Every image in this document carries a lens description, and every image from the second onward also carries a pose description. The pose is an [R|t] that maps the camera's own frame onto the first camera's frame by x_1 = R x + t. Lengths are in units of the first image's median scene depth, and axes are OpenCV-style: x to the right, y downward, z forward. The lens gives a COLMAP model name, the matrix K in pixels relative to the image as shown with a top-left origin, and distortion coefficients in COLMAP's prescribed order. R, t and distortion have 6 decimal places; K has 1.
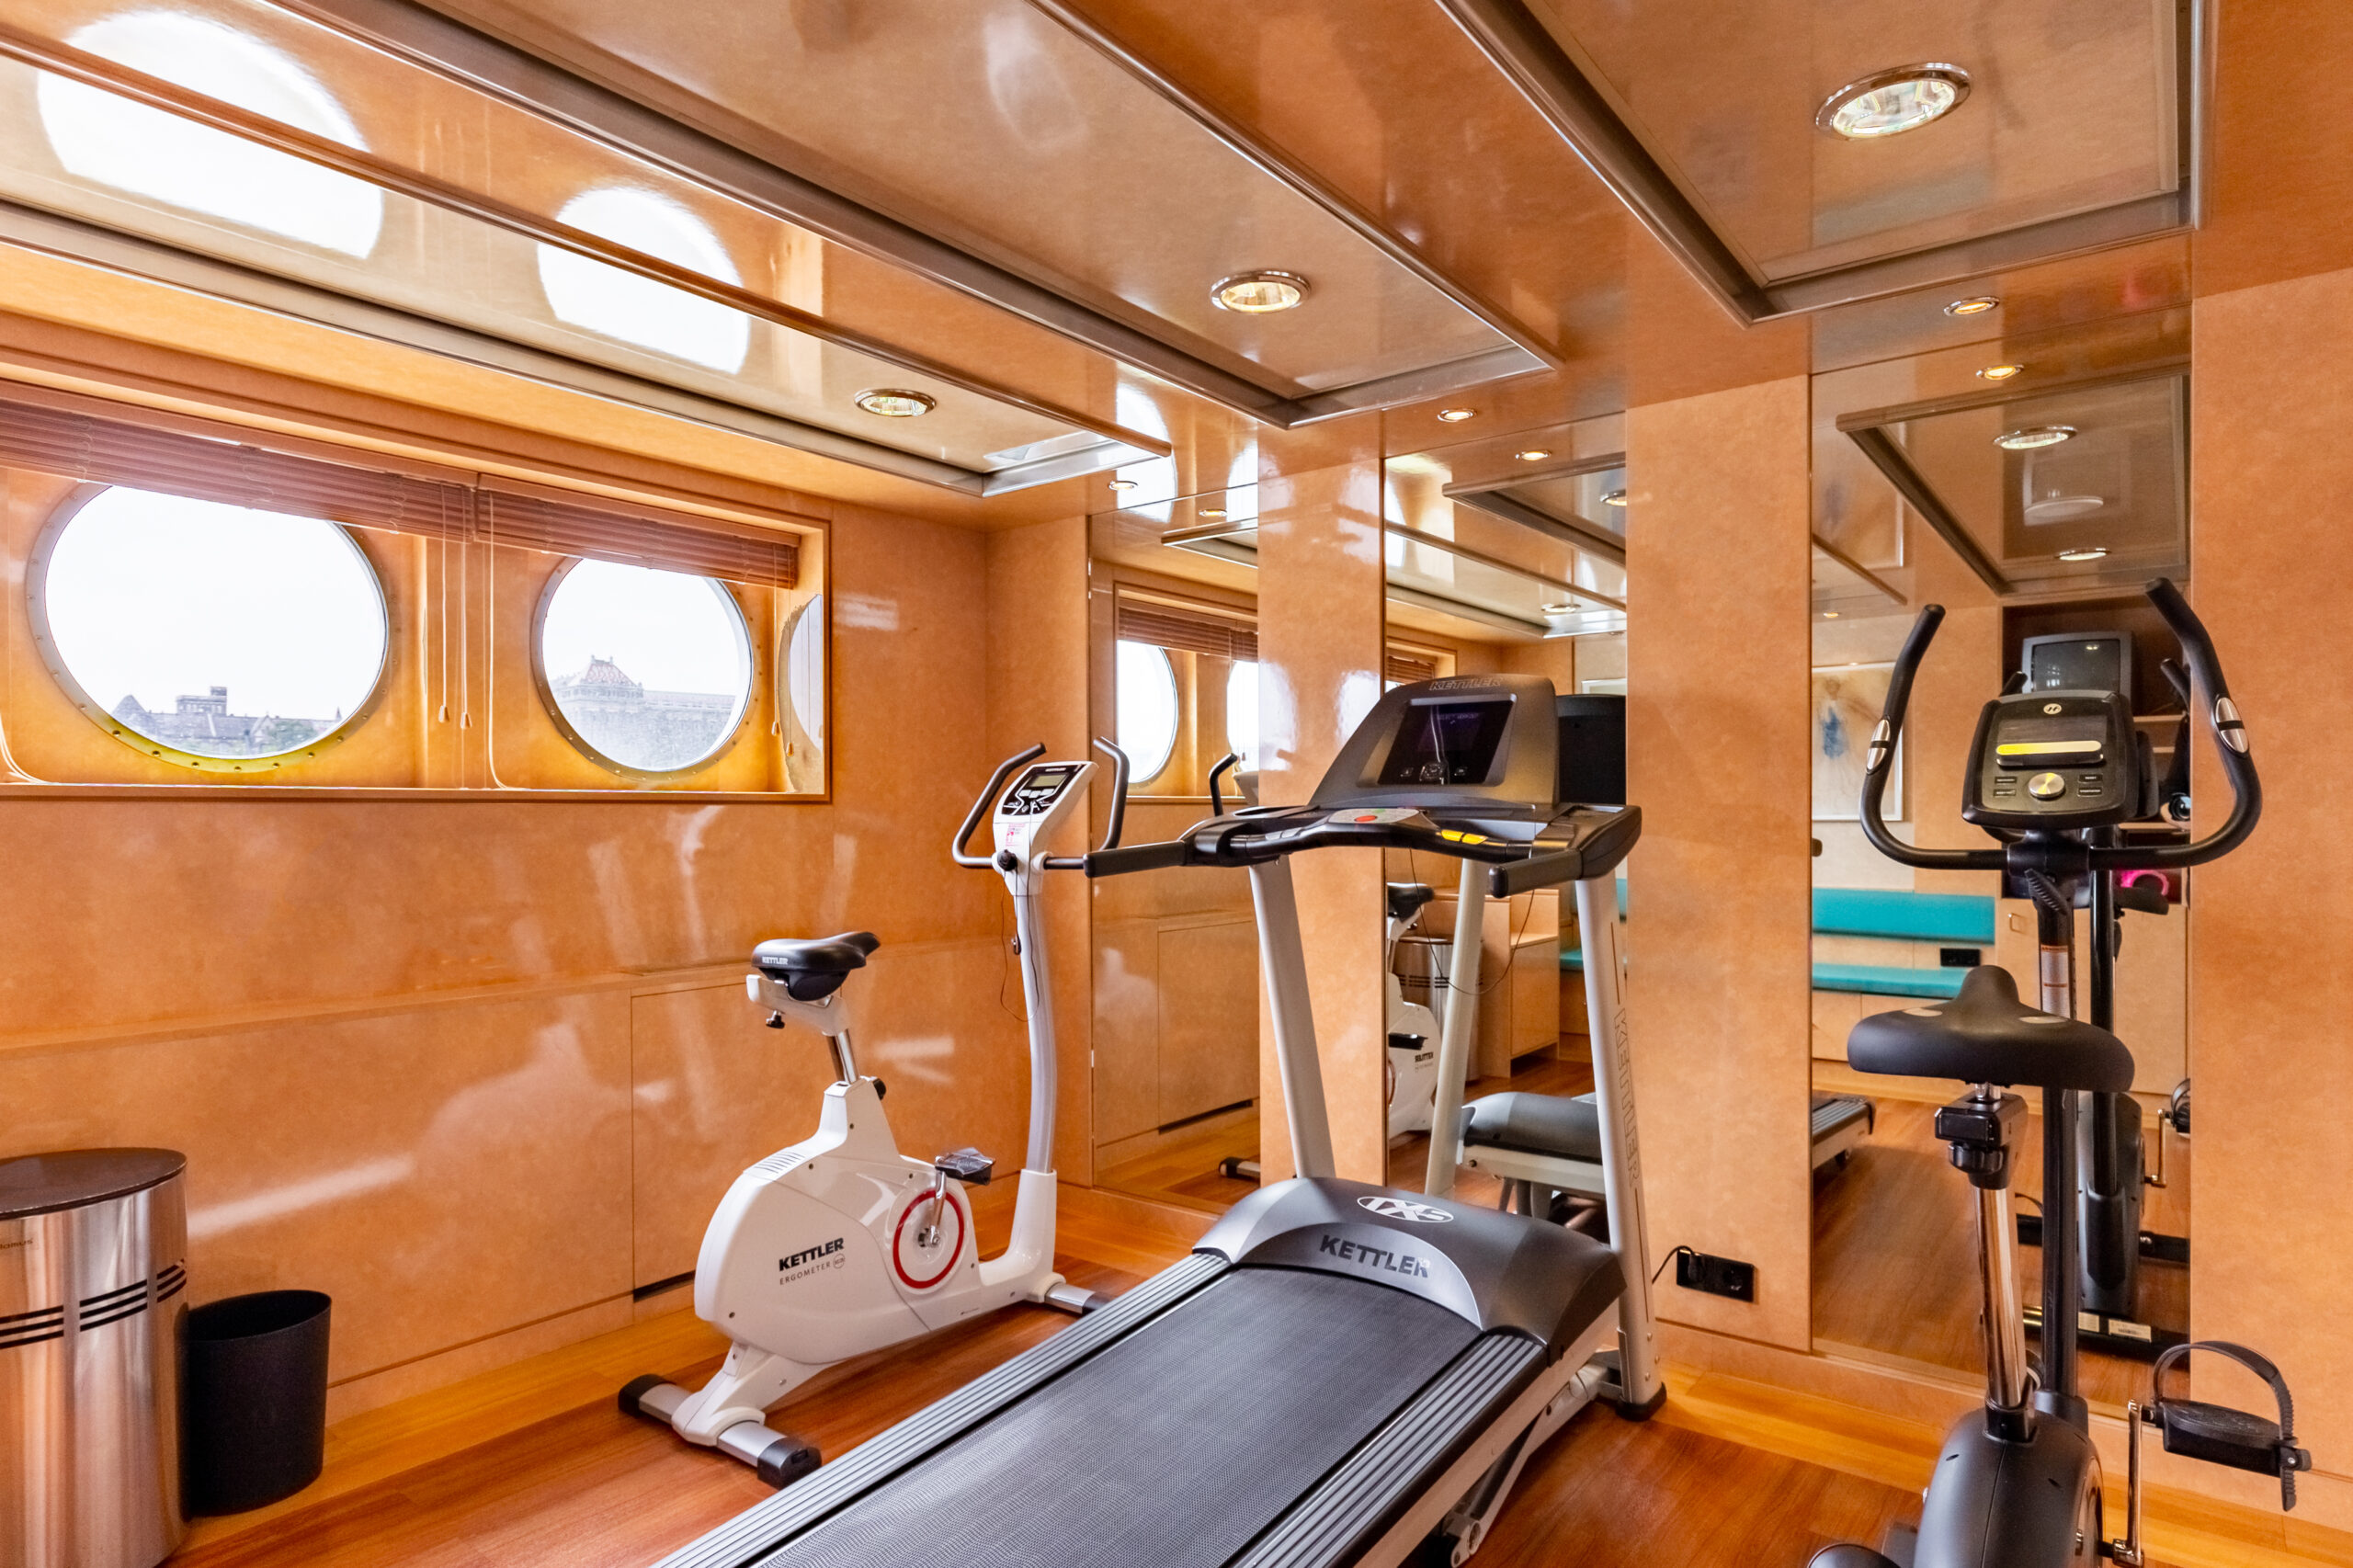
lens RADIAL K [[1304.7, 0, 1170.3], [0, 1304.7, 816.0], [0, 0, 1]] dist [-0.000539, 0.000274]
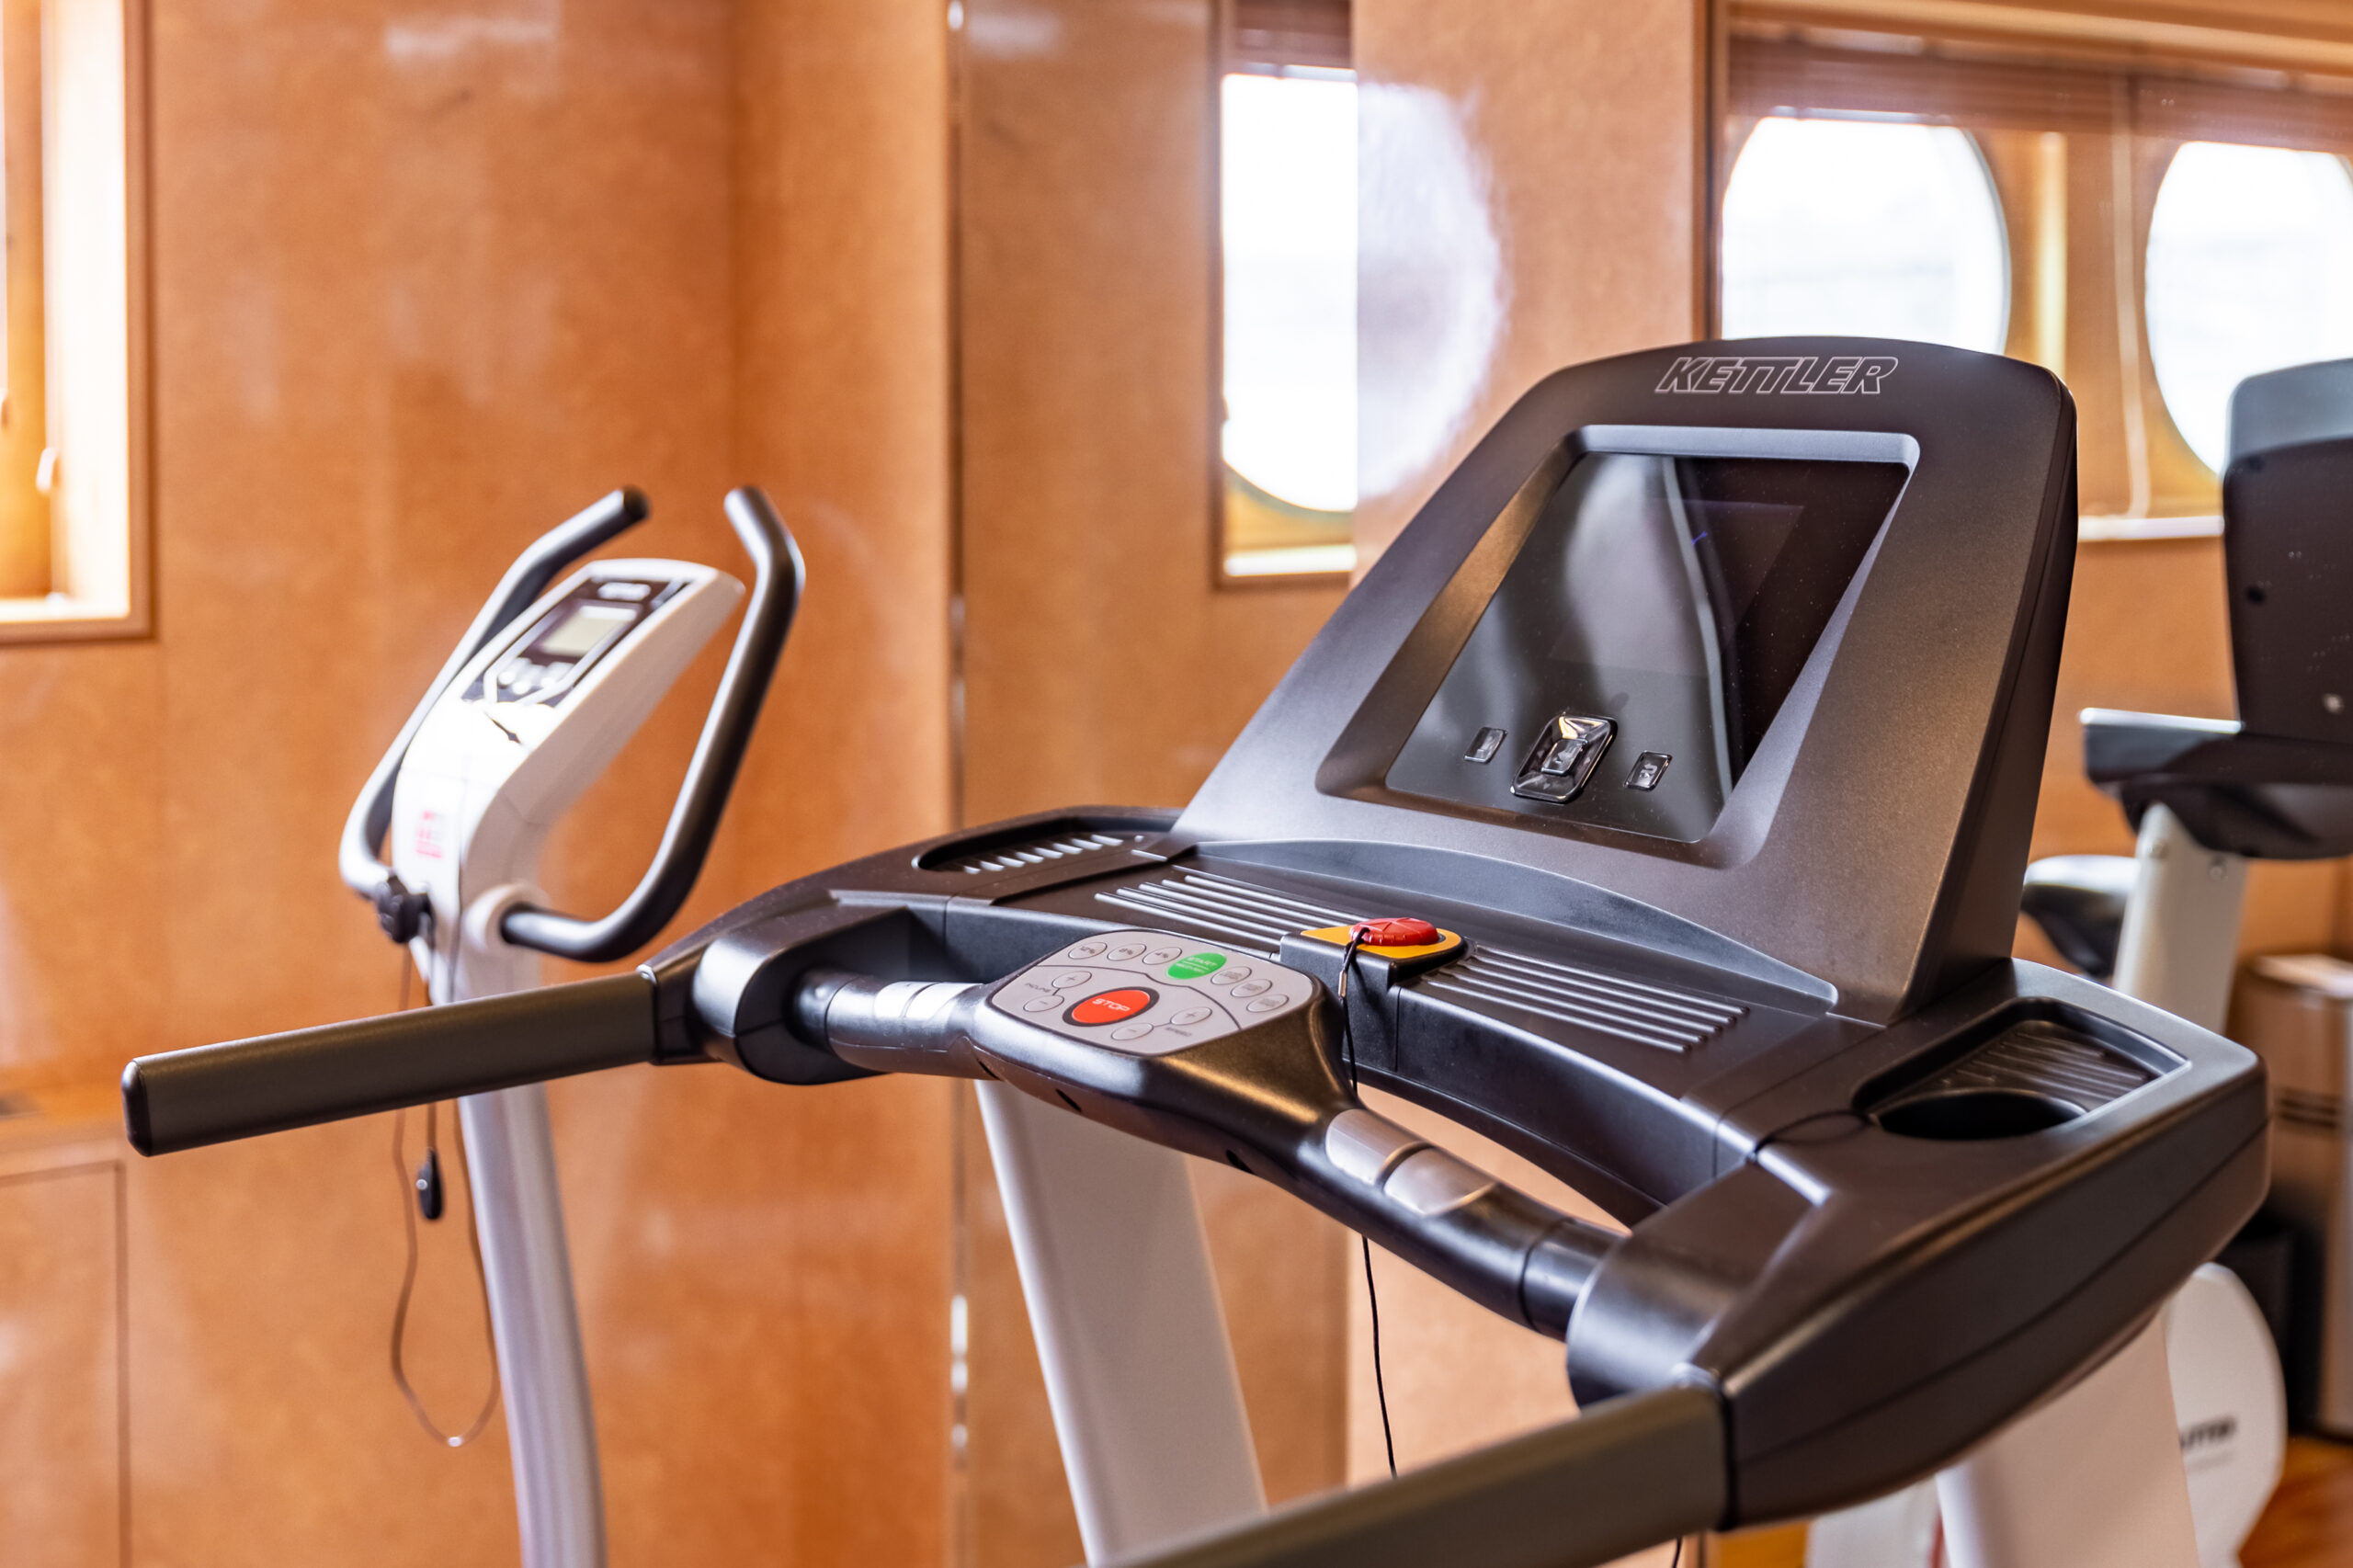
lens RADIAL K [[3110.8, 0, 1256.5], [0, 3110.8, 473.6], [0, 0, 1]] dist [0.013880, 0.018350]
pose [[0.964418, 0.011334, -0.264138, 0.280893], [-0.004930, 0.999678, 0.024897, -0.094181], [0.264335, -0.022709, 0.964164, 0.404652]]
